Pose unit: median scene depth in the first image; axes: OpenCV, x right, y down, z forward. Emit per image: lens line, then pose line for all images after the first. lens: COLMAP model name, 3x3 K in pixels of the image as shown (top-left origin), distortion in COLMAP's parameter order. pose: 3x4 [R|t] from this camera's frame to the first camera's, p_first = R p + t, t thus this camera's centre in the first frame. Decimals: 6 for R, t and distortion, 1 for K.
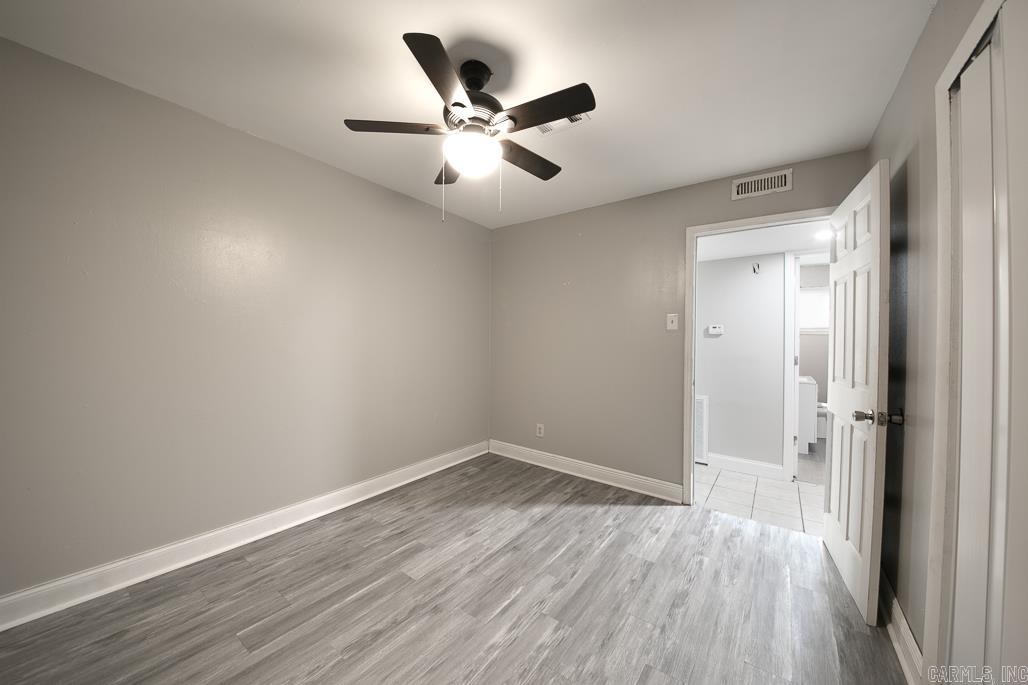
lens RADIAL K [[362.5, 0, 512.0], [0, 362.5, 339.3], [0, 0, 1]] dist [0.032877, -0.026825]
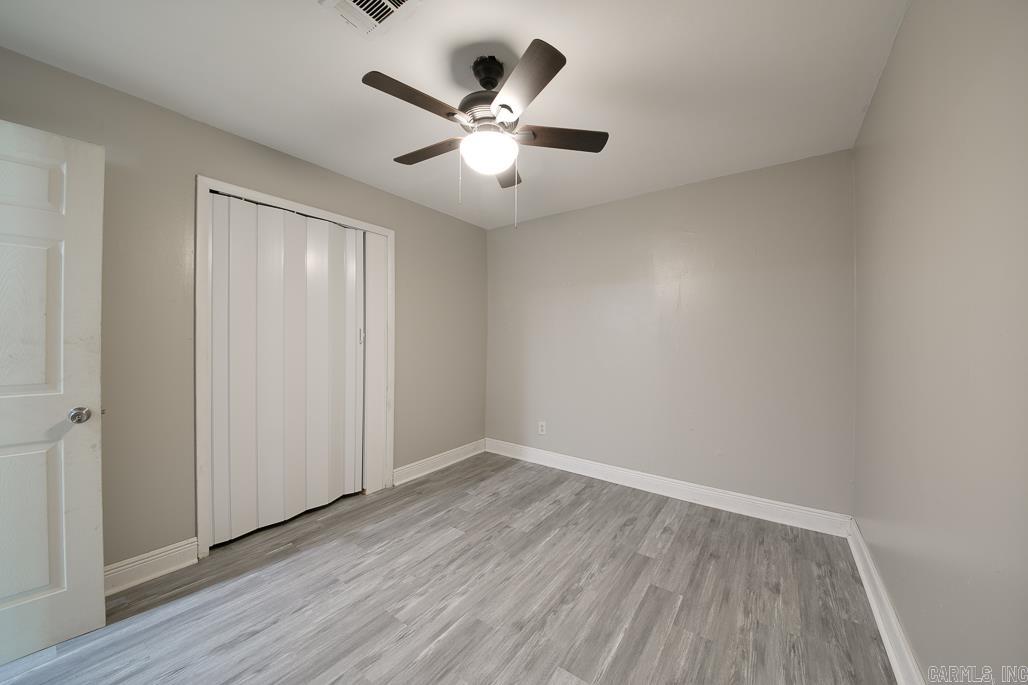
lens RADIAL K [[362.5, 0, 512.0], [0, 362.5, 339.3], [0, 0, 1]] dist [0.032877, -0.026825]
pose [[-0.999722, -0.021281, -0.010133, -0.135761], [-0.021308, 0.999770, 0.002523, -0.002175], [0.010077, 0.002738, -0.999945, 1.609199]]
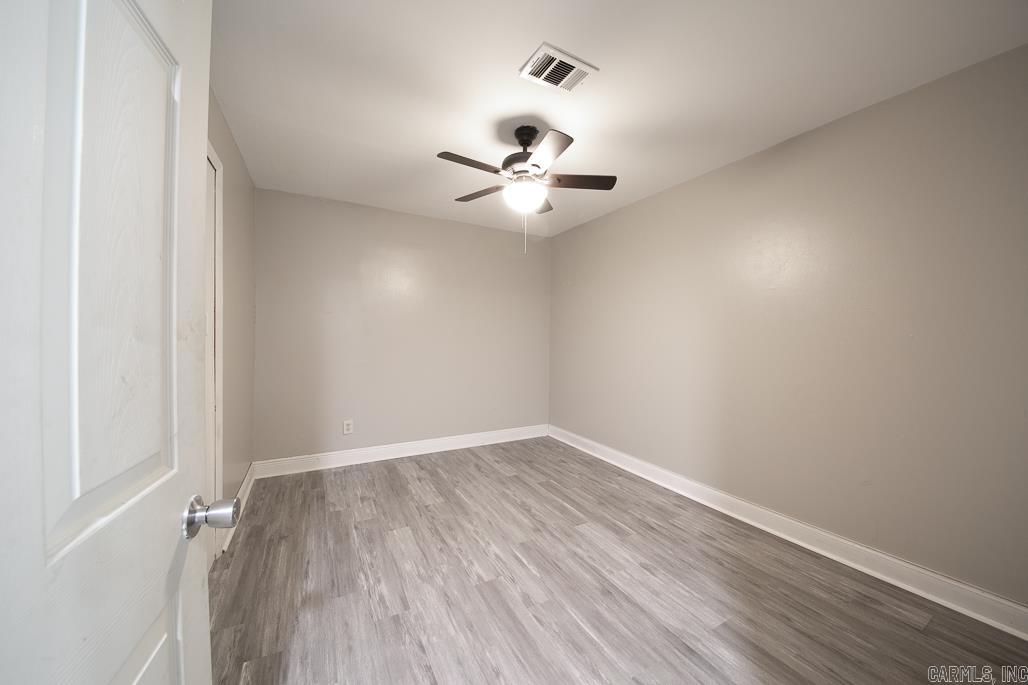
lens RADIAL K [[362.5, 0, 512.0], [0, 362.5, 339.3], [0, 0, 1]] dist [0.032877, -0.026825]
pose [[-0.421733, -0.012911, -0.906628, 0.898541], [-0.017908, 0.999822, -0.005908, 0.025556], [0.906543, 0.013744, -0.421889, 1.229926]]
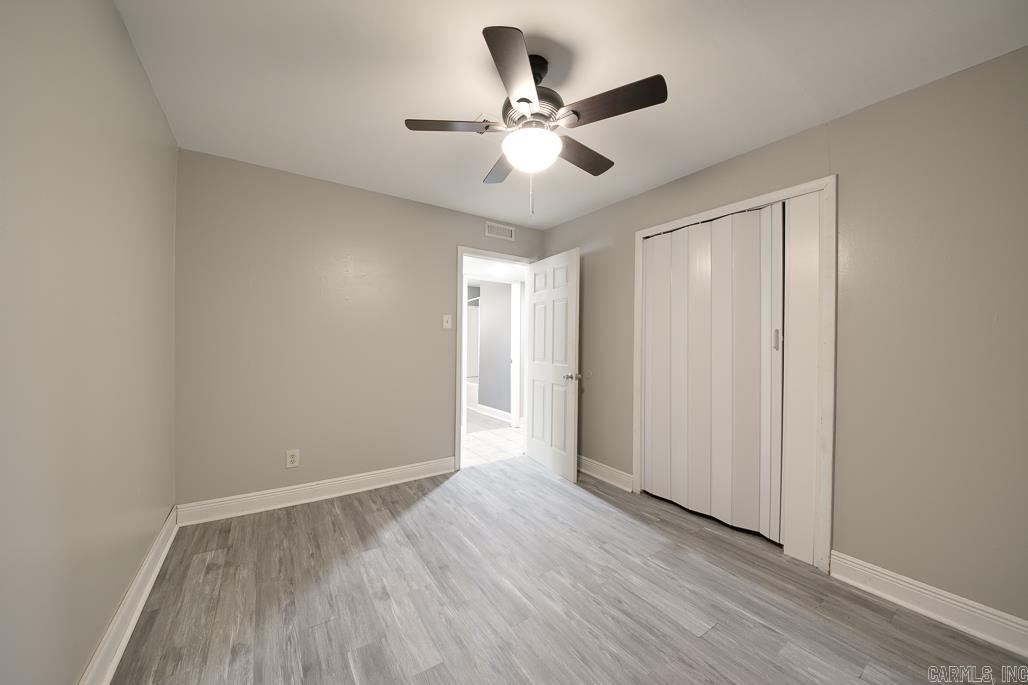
lens RADIAL K [[362.5, 0, 512.0], [0, 362.5, 339.3], [0, 0, 1]] dist [0.032877, -0.026825]
pose [[0.335882, -0.008616, 0.941865, -0.845727], [-0.005675, 0.999921, 0.011171, -0.007650], [-0.941887, -0.009097, 0.335807, 0.577748]]
